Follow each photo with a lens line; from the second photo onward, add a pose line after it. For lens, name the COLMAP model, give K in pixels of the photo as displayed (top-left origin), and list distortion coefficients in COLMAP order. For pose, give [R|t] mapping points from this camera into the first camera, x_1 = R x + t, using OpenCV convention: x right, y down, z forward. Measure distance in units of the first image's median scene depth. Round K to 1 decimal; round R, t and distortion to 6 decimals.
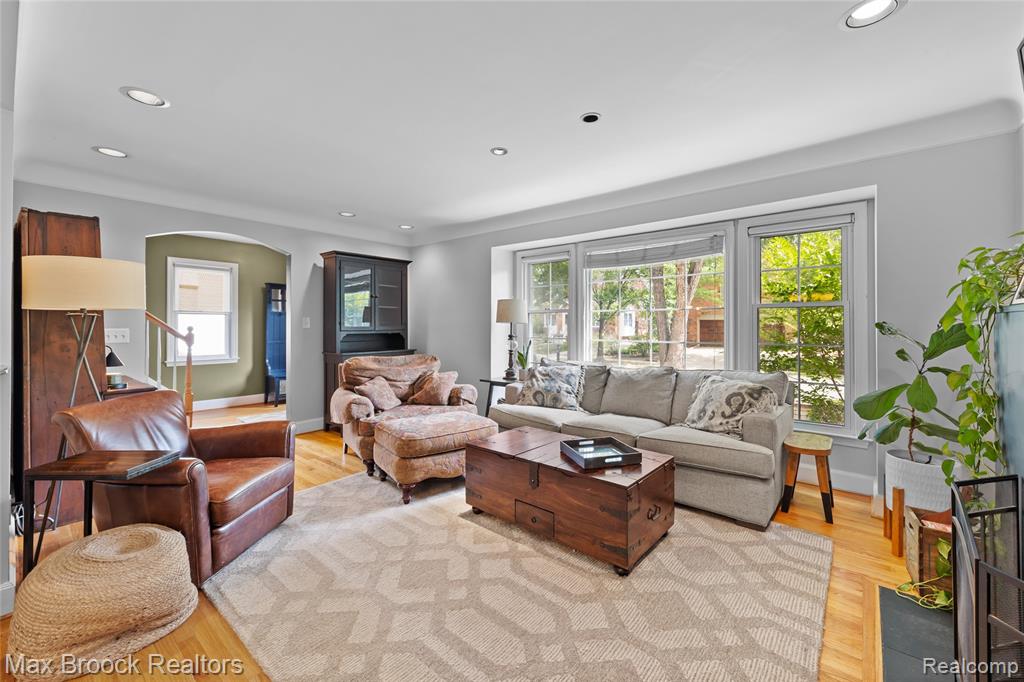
lens RADIAL K [[422.1, 0, 497.9], [0, 422.1, 325.4], [0, 0, 1]] dist [0.007322, -0.001140]
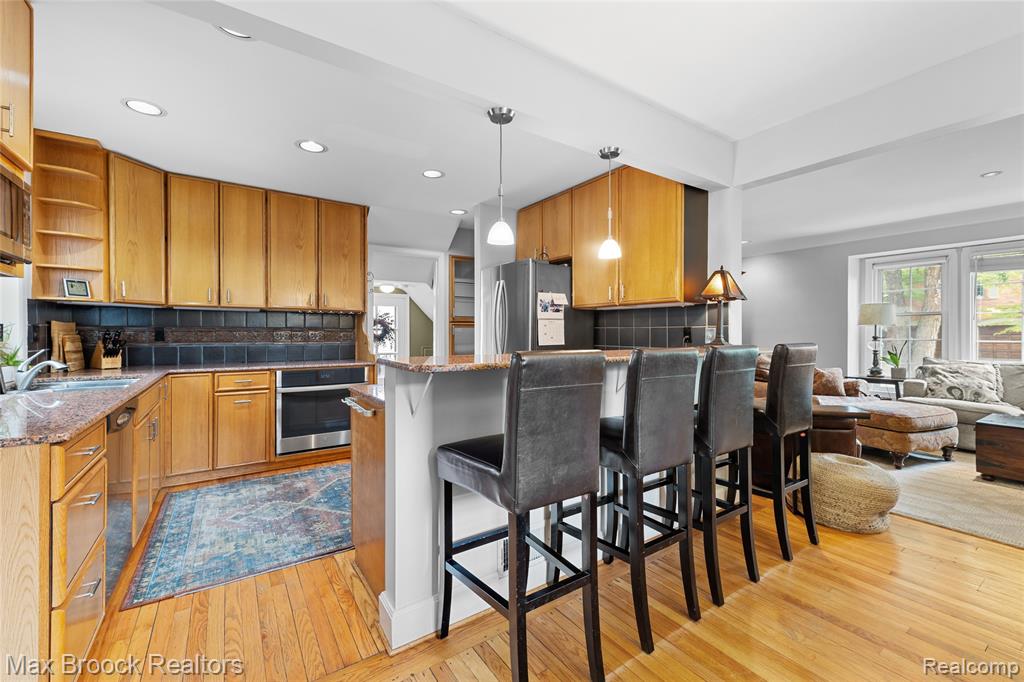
lens RADIAL K [[422.1, 0, 508.8], [0, 422.1, 336.3], [0, 0, 1]] dist [0.007322, -0.001140]
pose [[0.967679, 0.004836, -0.252139, -0.724778], [-0.002728, 0.999958, 0.008711, 0.018654], [0.252170, -0.007742, 0.967652, -0.349083]]
